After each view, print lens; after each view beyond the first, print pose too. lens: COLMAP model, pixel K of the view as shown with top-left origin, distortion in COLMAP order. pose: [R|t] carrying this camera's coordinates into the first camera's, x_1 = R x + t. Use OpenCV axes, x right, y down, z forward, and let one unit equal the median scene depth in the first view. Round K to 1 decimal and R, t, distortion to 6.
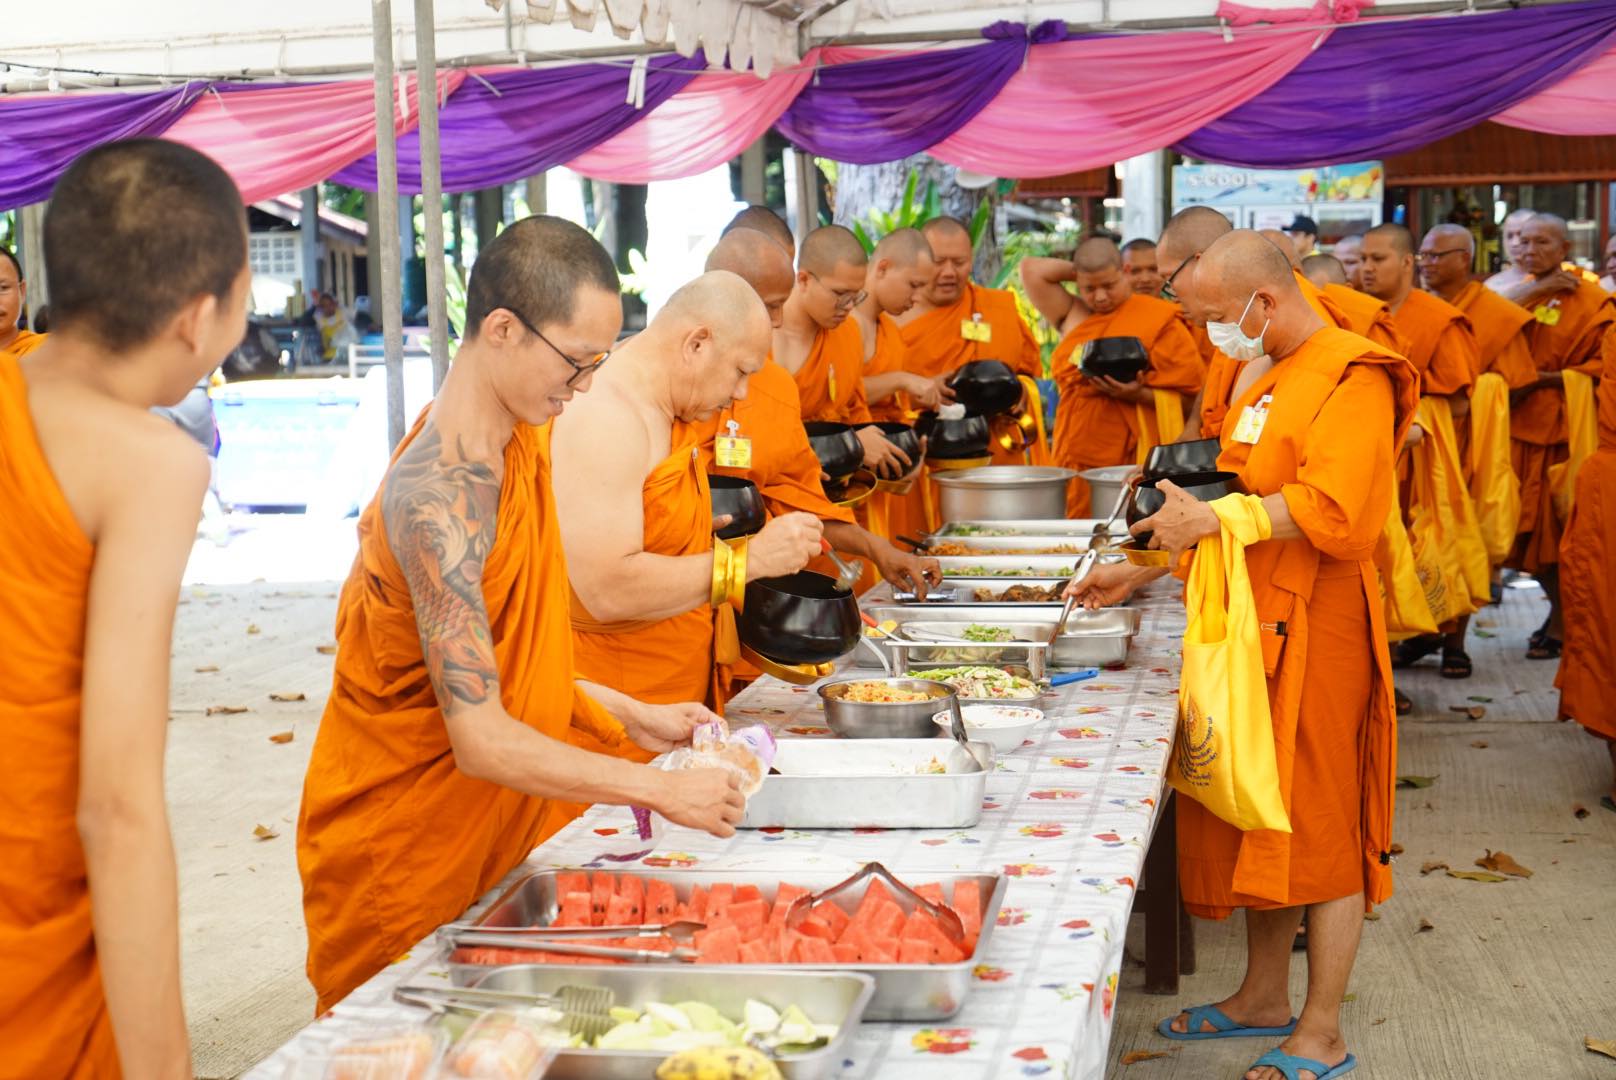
lens RADIAL K [[2674.8, 0, 763.4], [0, 2674.8, 536.0], [0, 0, 1]] dist [0.030524, 0.037839]
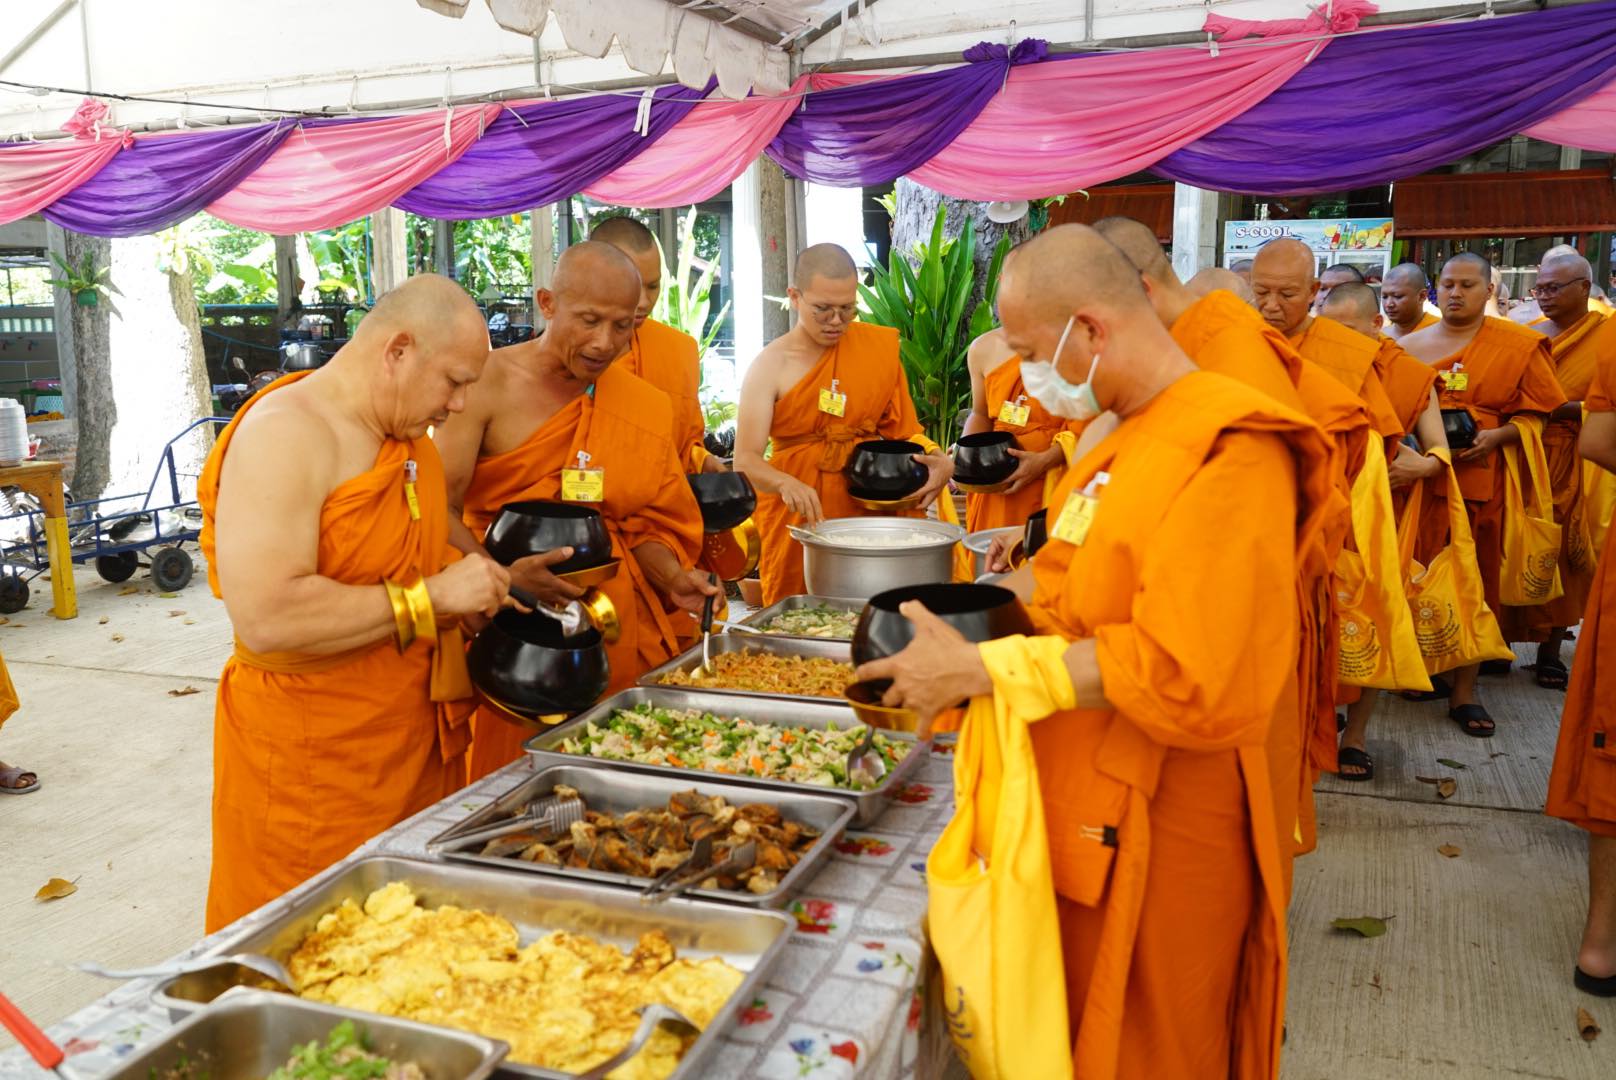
lens RADIAL K [[1358.7, 0, 807.5], [0, 1358.7, 516.8], [0, 0, 1]] dist [0.003295, 0.010063]
pose [[0.983074, 0.043570, -0.177951, 0.122012], [-0.032864, 0.997493, 0.062678, -0.045331], [0.180236, -0.055769, 0.982041, 0.478600]]
